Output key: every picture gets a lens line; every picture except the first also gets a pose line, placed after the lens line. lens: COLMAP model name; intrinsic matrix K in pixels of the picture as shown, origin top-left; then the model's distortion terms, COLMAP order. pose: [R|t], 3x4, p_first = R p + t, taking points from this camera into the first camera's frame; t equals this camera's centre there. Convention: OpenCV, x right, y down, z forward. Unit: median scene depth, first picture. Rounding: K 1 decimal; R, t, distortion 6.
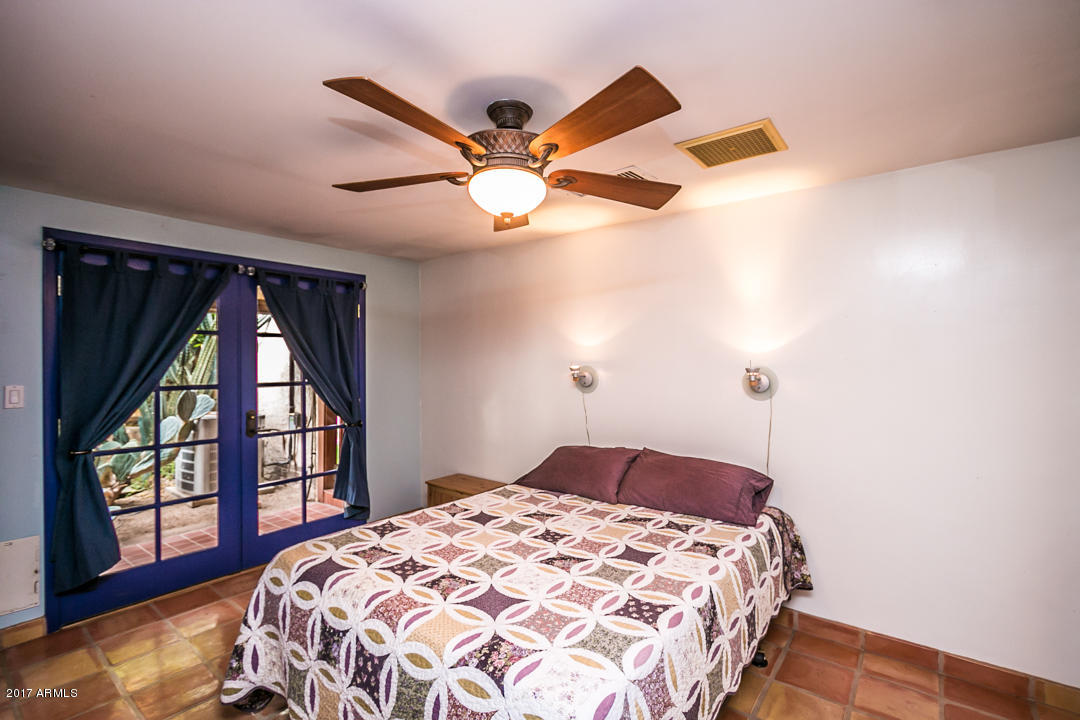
lens RADIAL K [[475.0, 0, 550.9], [0, 475.0, 358.6], [0, 0, 1]] dist [-0.011220, -0.000013]
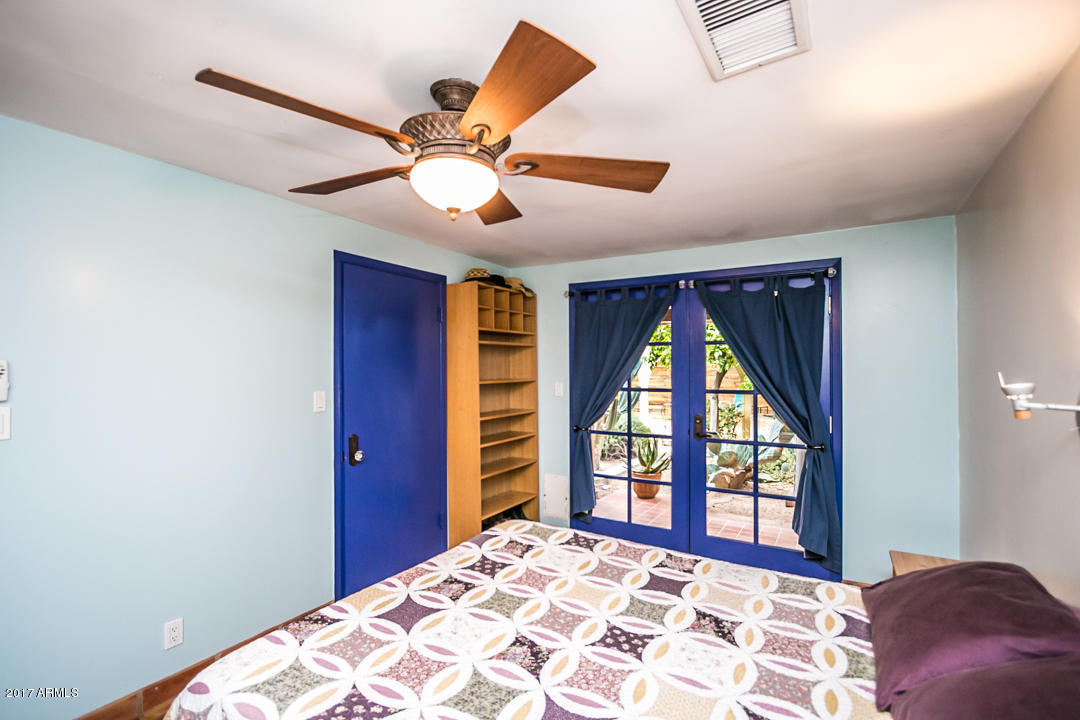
lens RADIAL K [[496.3, 0, 550.1], [0, 496.3, 362.7], [0, 0, 1]] dist [-0.017663, 0.000199]
pose [[0.133027, -0.005865, -0.991095, 0.622999], [0.002920, 0.999980, -0.005526, -0.002619], [0.991108, -0.002159, 0.133042, 0.766110]]
